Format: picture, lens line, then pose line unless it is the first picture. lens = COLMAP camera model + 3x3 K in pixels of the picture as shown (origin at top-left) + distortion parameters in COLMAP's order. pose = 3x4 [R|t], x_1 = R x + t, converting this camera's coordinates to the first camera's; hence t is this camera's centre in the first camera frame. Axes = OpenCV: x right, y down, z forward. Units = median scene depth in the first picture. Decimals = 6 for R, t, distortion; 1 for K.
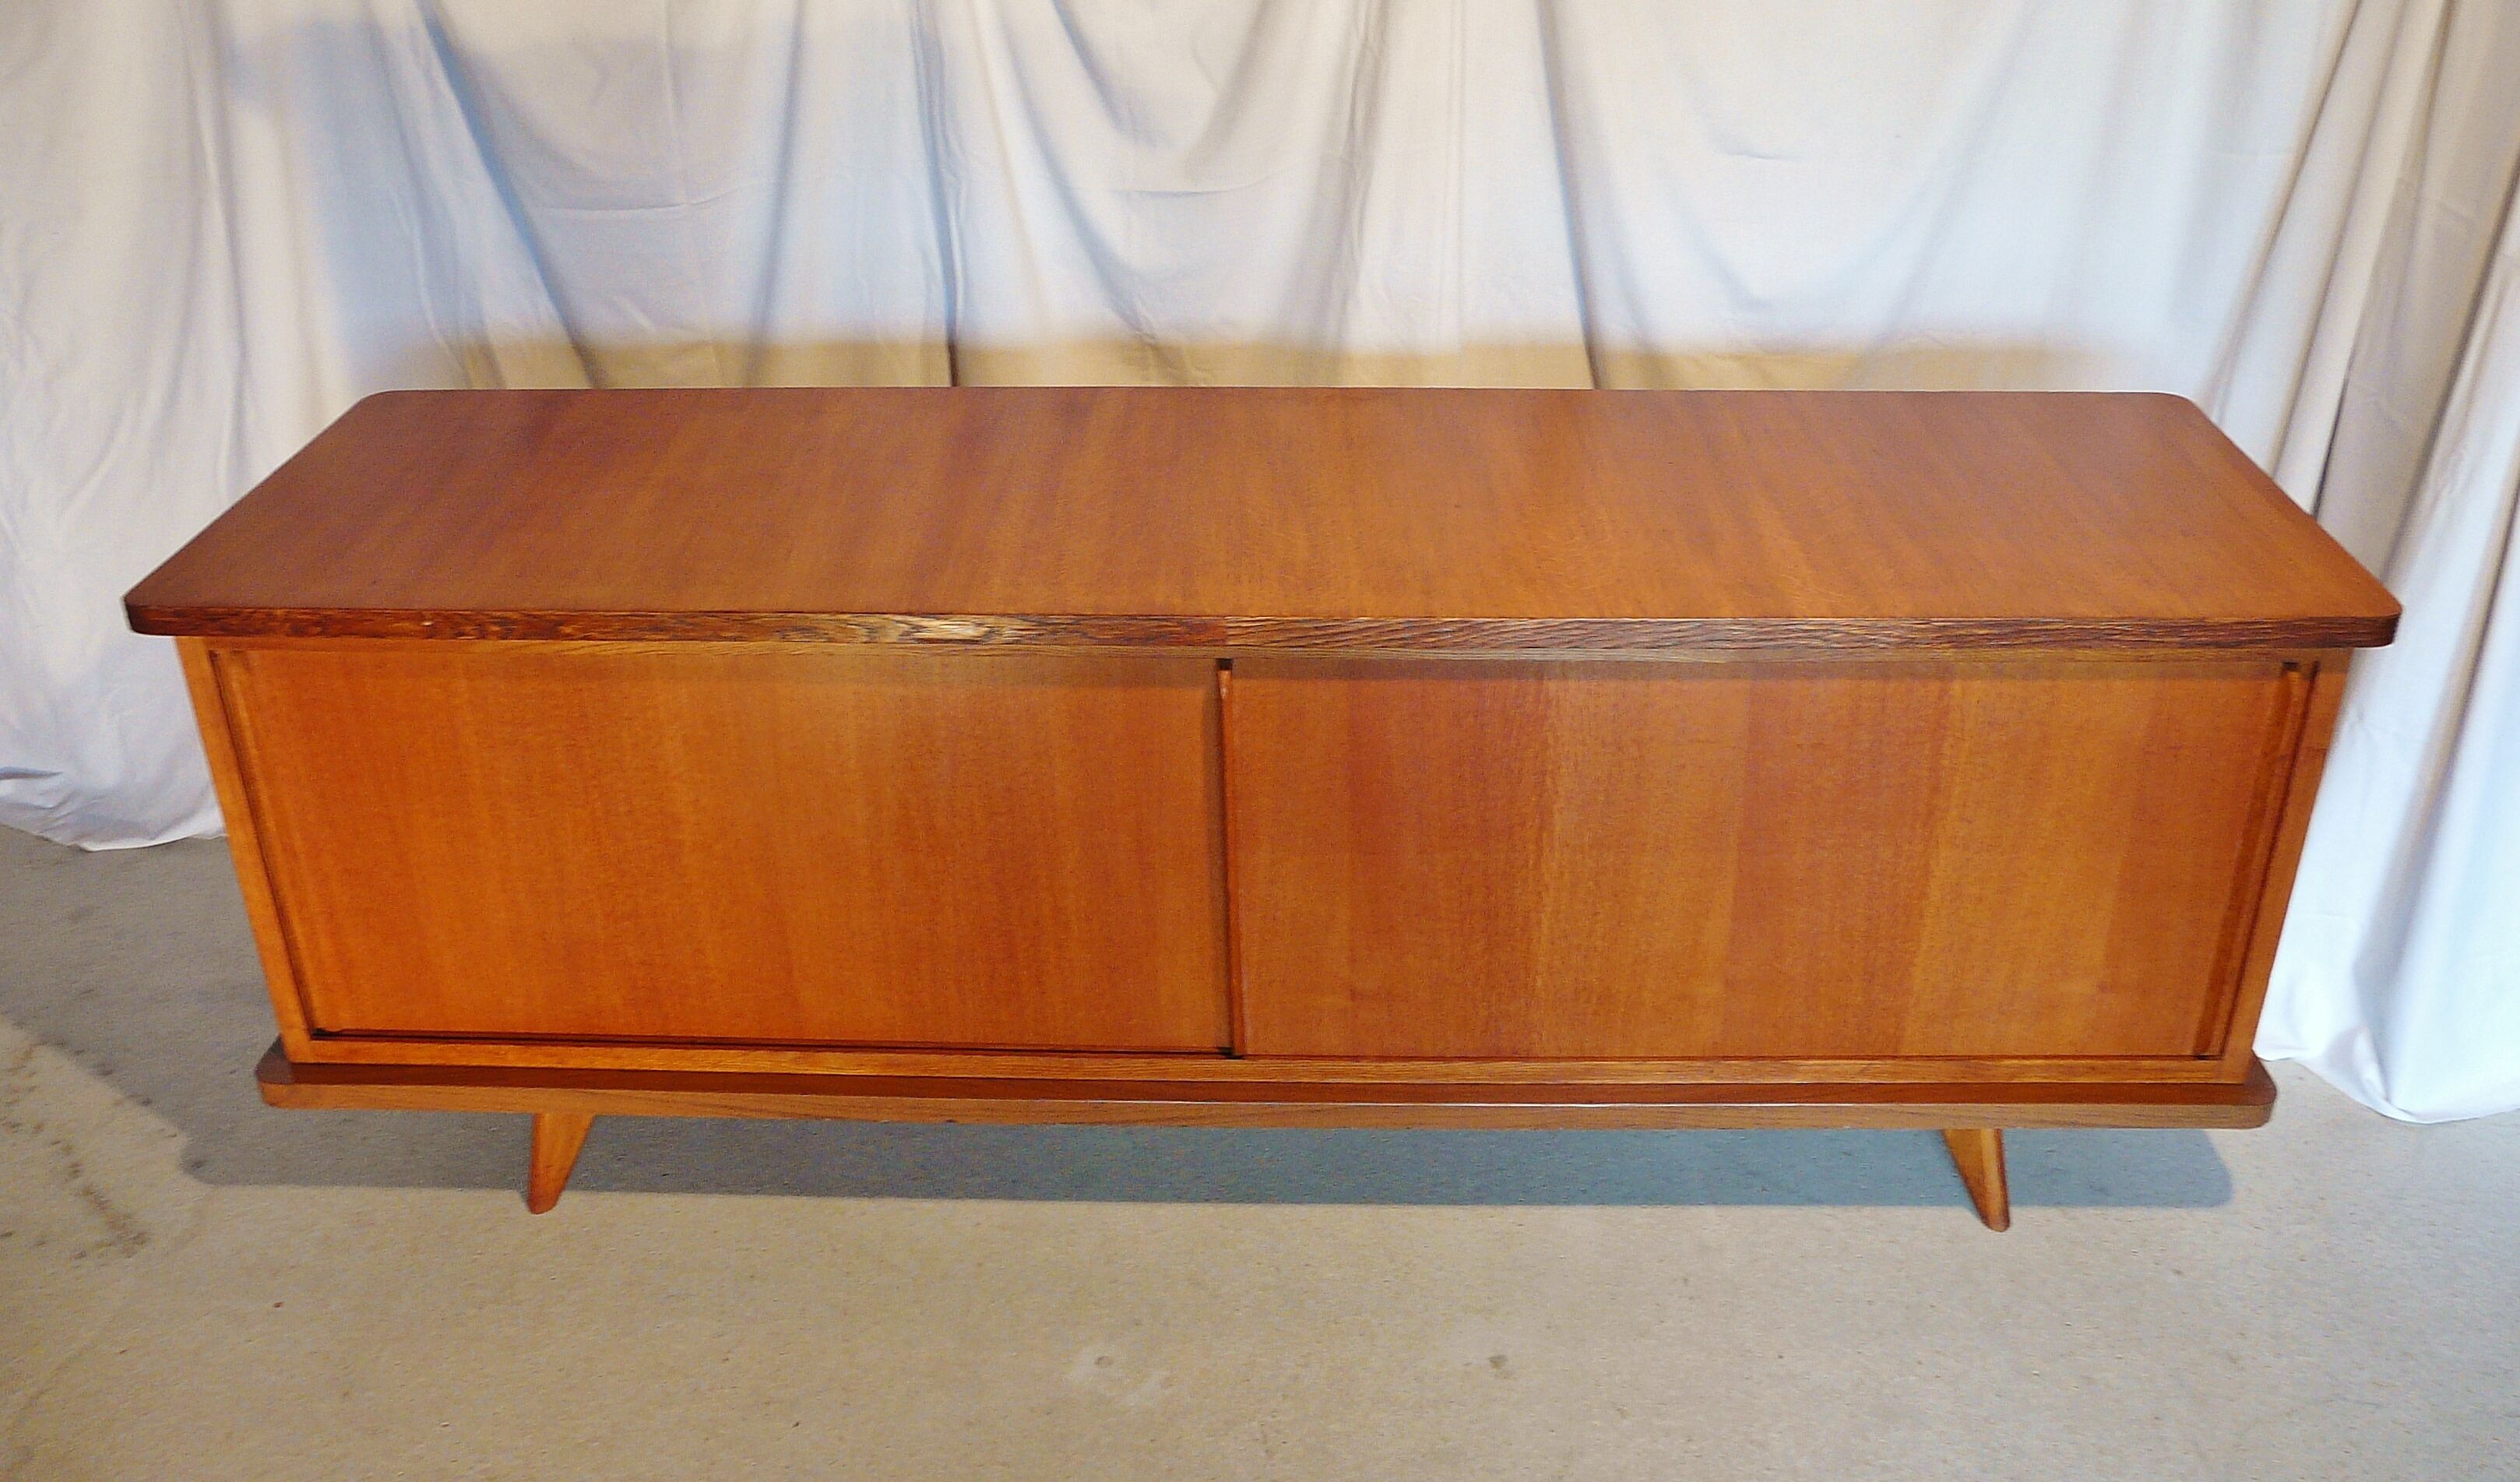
lens RADIAL K [[2594.5, 0, 1260.0], [0, 2594.5, 741.0], [0, 0, 1]] dist [-0.004671, 0.009029]
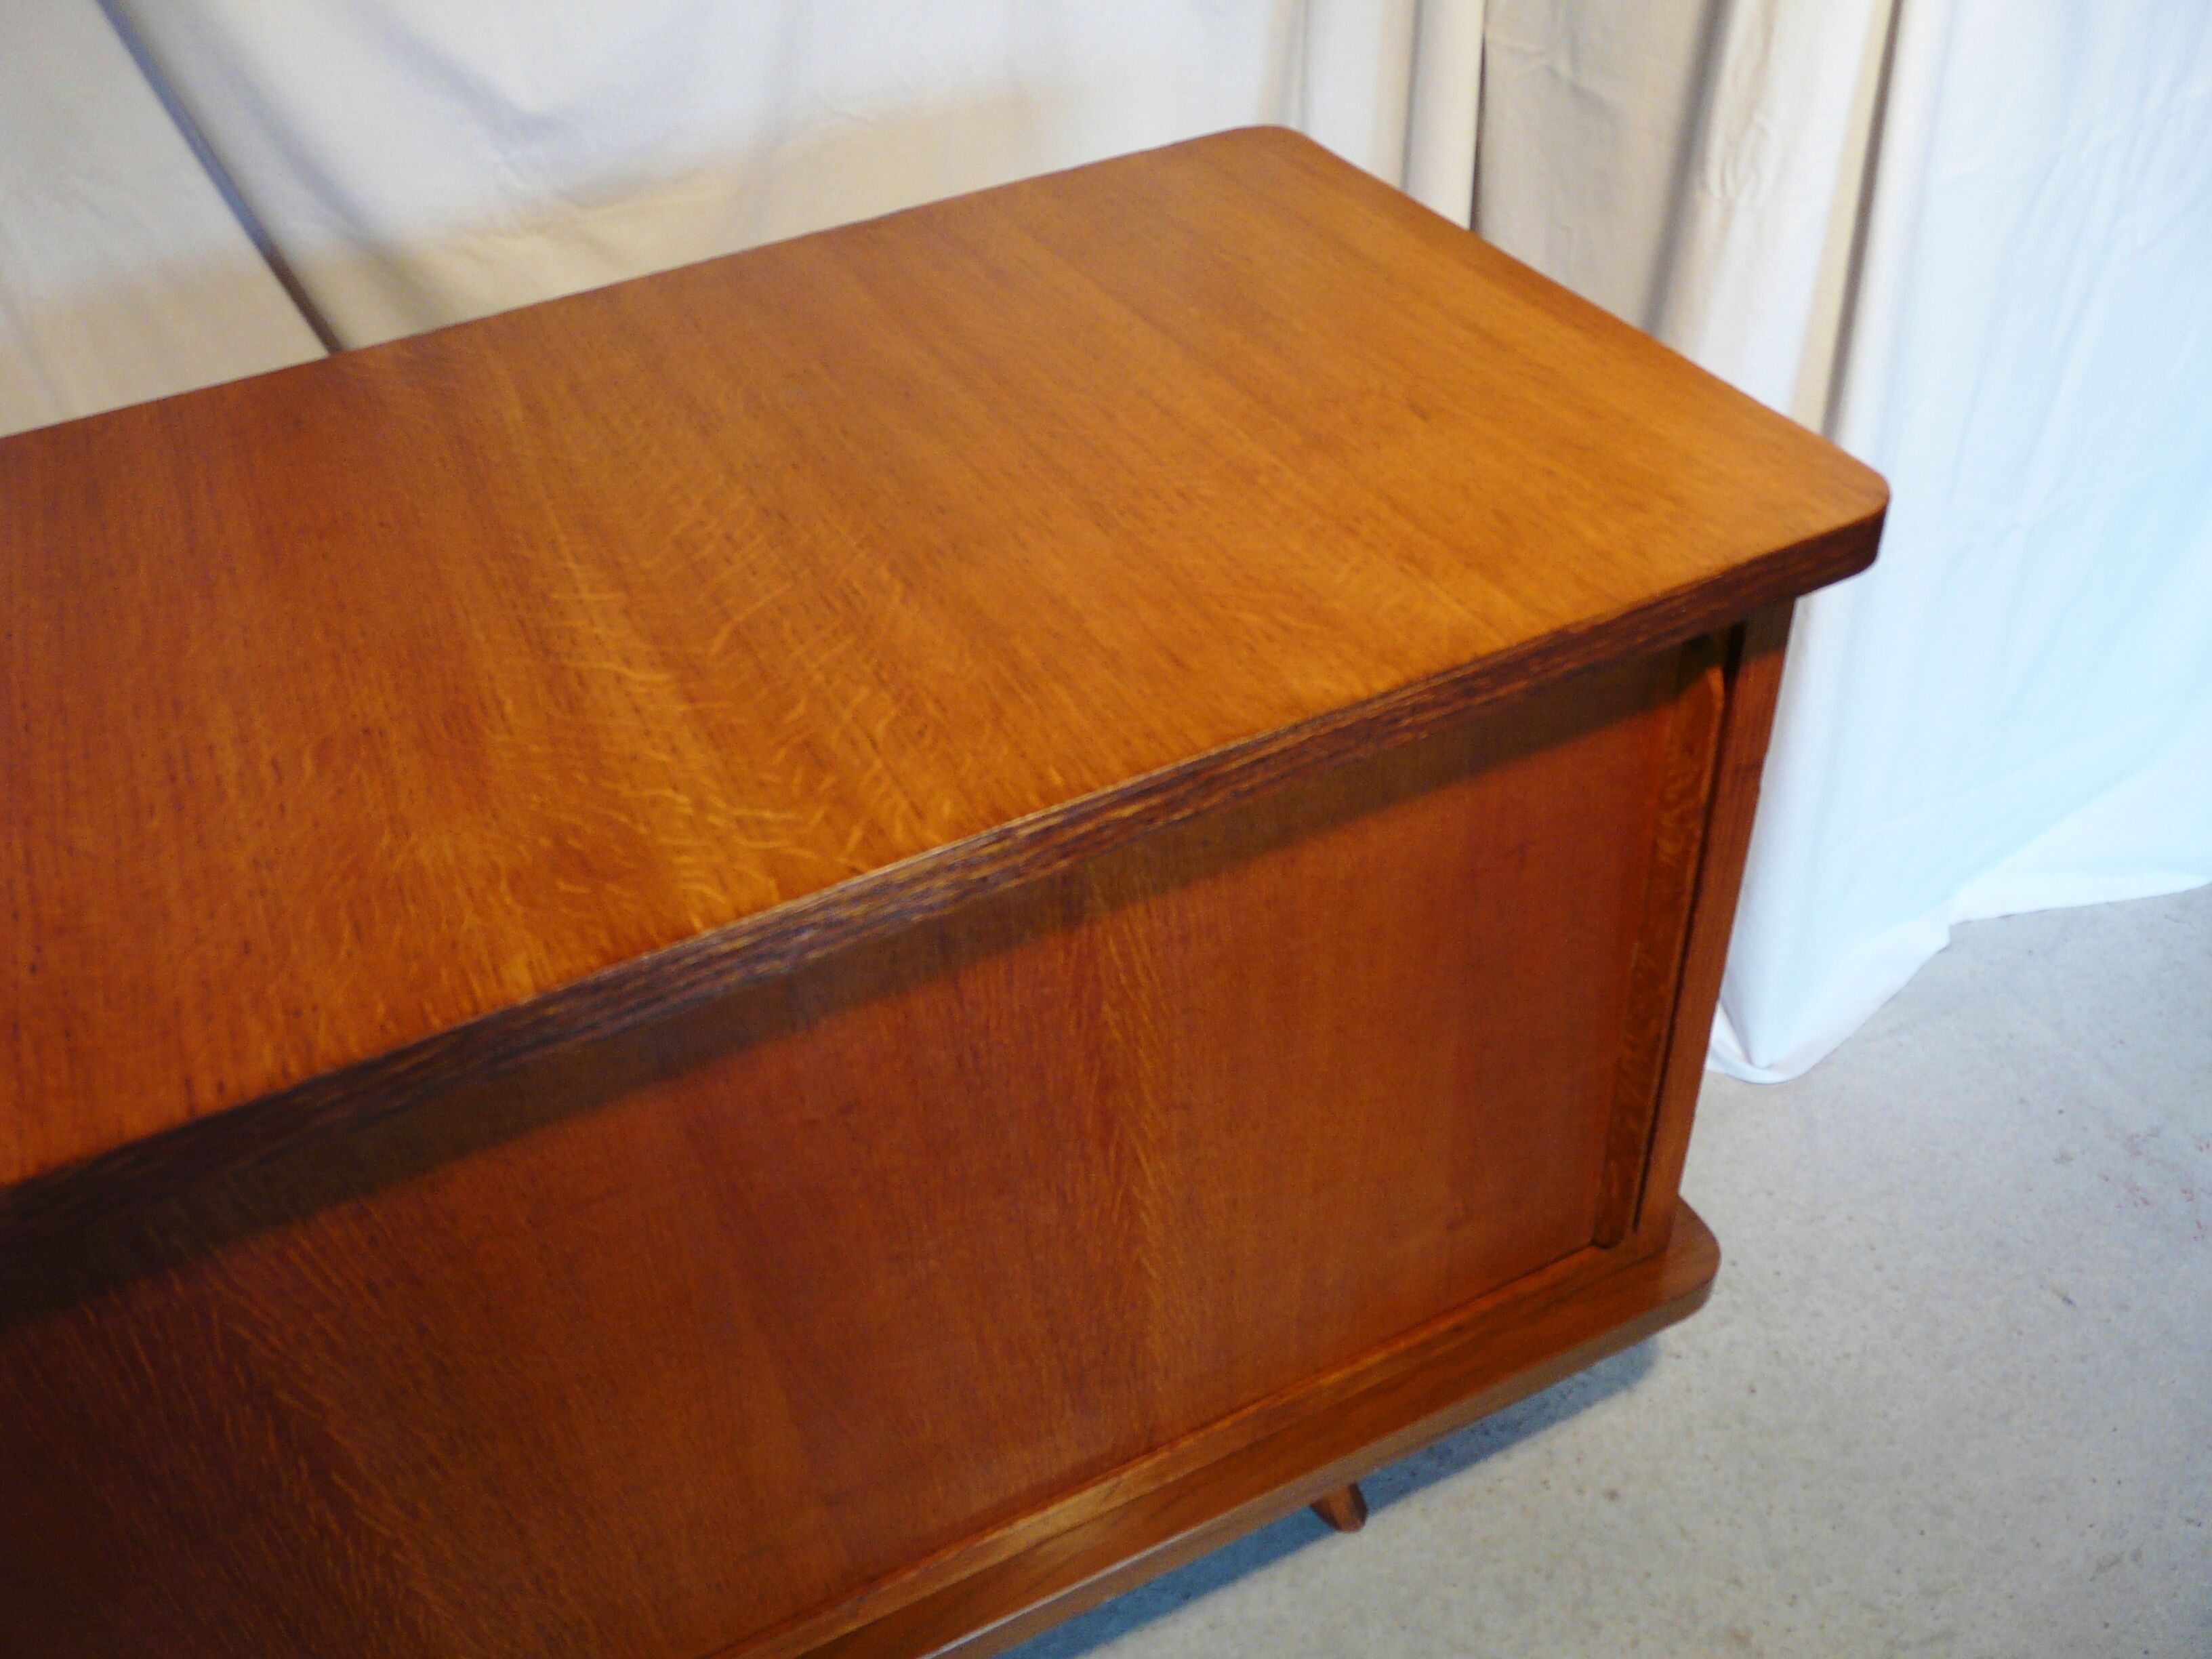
lens RADIAL K [[1758.3, 0, 1106.0], [0, 1758.3, 829.5], [0, 0, 1]] dist [-0.071312, 0.099876]
pose [[0.909791, -0.329068, 0.252973, 0.190299], [0.265489, 0.929849, 0.254746, -0.107499], [-0.319055, -0.164604, 0.933332, 0.693059]]
